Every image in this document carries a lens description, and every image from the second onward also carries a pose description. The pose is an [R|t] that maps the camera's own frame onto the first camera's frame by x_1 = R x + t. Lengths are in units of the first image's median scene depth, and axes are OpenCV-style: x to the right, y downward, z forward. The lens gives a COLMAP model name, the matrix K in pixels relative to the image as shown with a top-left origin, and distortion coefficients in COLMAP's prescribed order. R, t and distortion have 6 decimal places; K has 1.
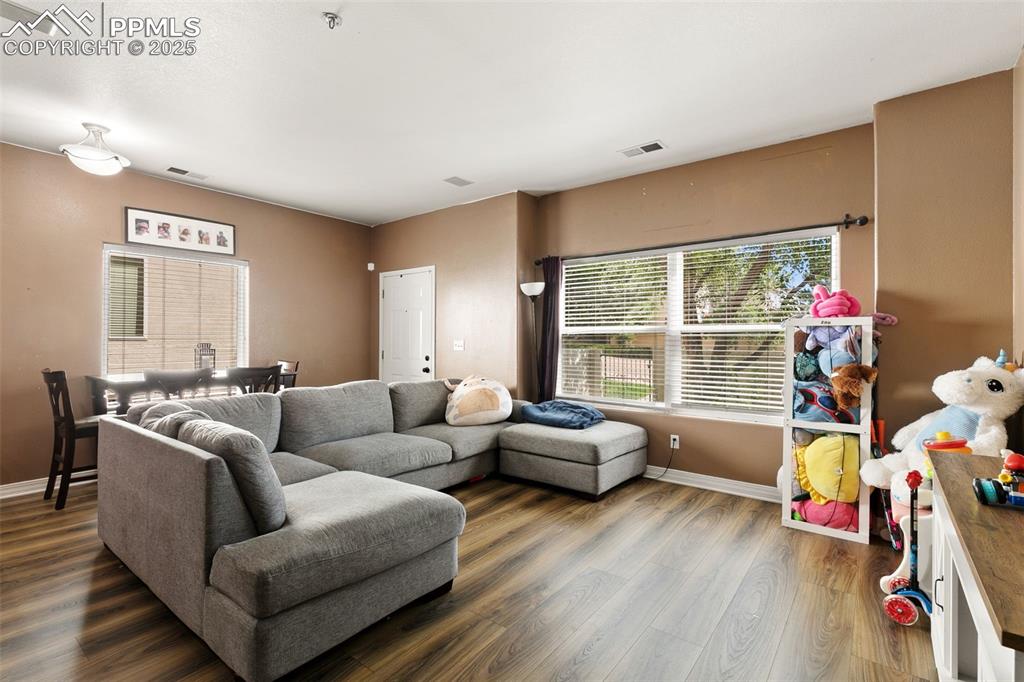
lens RADIAL K [[468.3, 0, 513.3], [0, 468.3, 338.9], [0, 0, 1]] dist [0.000243, 0.000187]
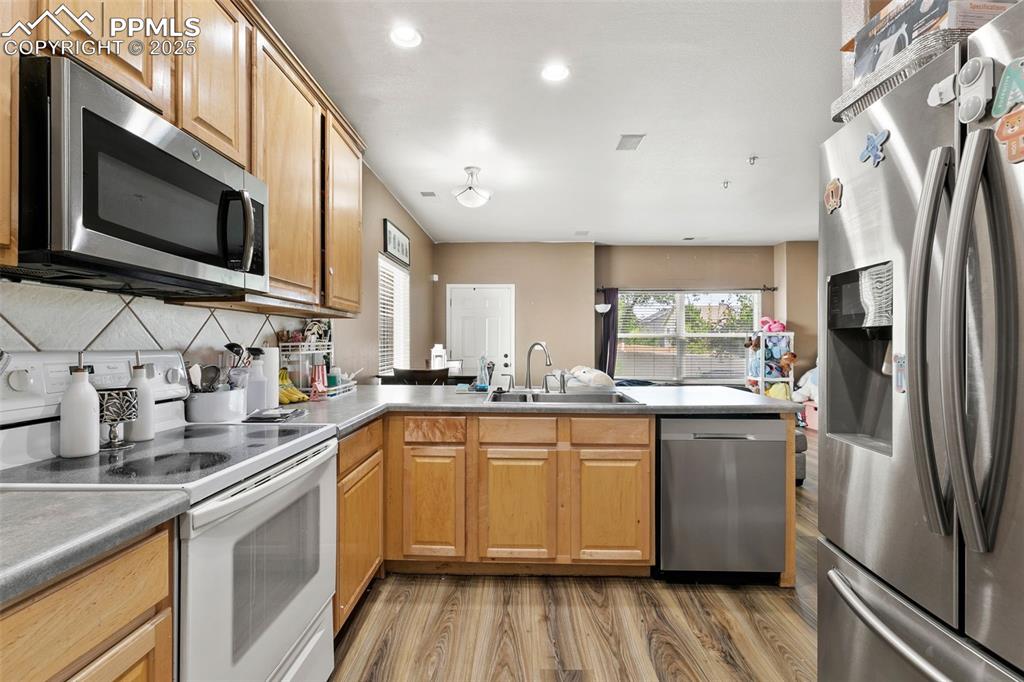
lens RADIAL K [[468.3, 0, 509.6], [0, 468.3, 344.5], [0, 0, 1]] dist [0.000243, 0.000187]
pose [[0.805692, 0.001606, 0.592333, -1.693625], [-0.002828, 0.999995, 0.001135, 0.015144], [-0.592328, -0.002589, 0.805693, -0.067278]]
